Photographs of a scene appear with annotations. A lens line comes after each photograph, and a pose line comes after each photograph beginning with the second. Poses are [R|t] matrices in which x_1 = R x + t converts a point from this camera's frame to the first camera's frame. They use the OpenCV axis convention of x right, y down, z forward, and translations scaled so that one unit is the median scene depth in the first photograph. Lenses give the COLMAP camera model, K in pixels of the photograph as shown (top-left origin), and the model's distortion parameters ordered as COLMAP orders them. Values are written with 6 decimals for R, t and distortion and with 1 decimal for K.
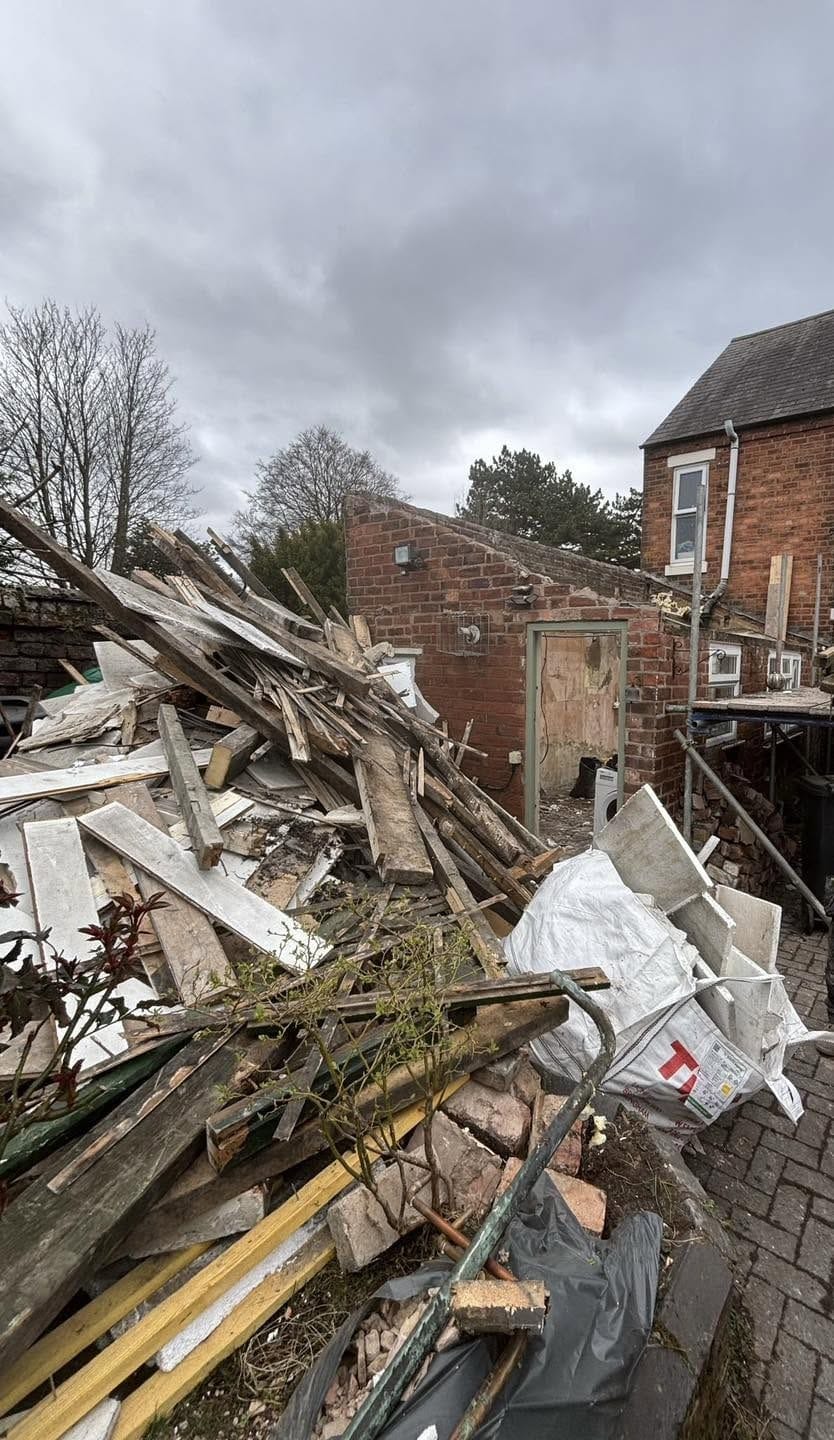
lens RADIAL K [[578.0, 0, 536.4], [0, 578.0, 716.1], [0, 0, 1]] dist [0.010488, -0.000215]
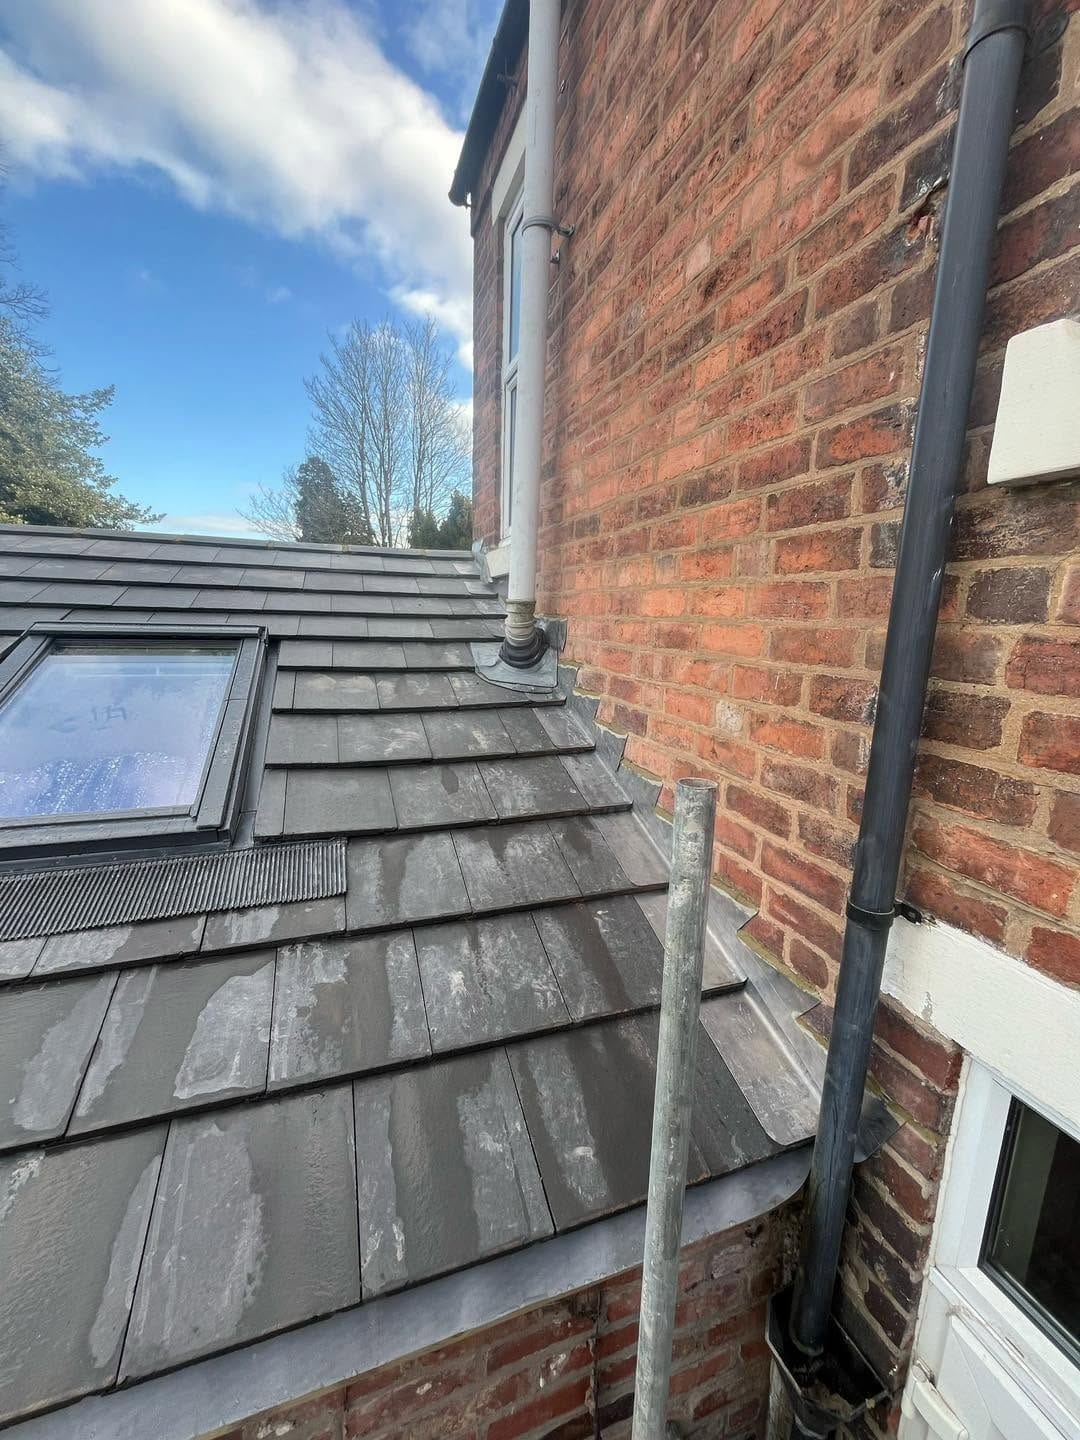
lens RADIAL K [[573.4, 0, 539.7], [0, 573.4, 718.2], [0, 0, 1]] dist [-0.002466, 0.000419]
pose [[0.805652, 0.104229, -0.583148, 0.504735], [-0.061562, 0.993801, 0.092577, -0.221172], [0.589182, -0.038685, 0.807074, 0.843980]]
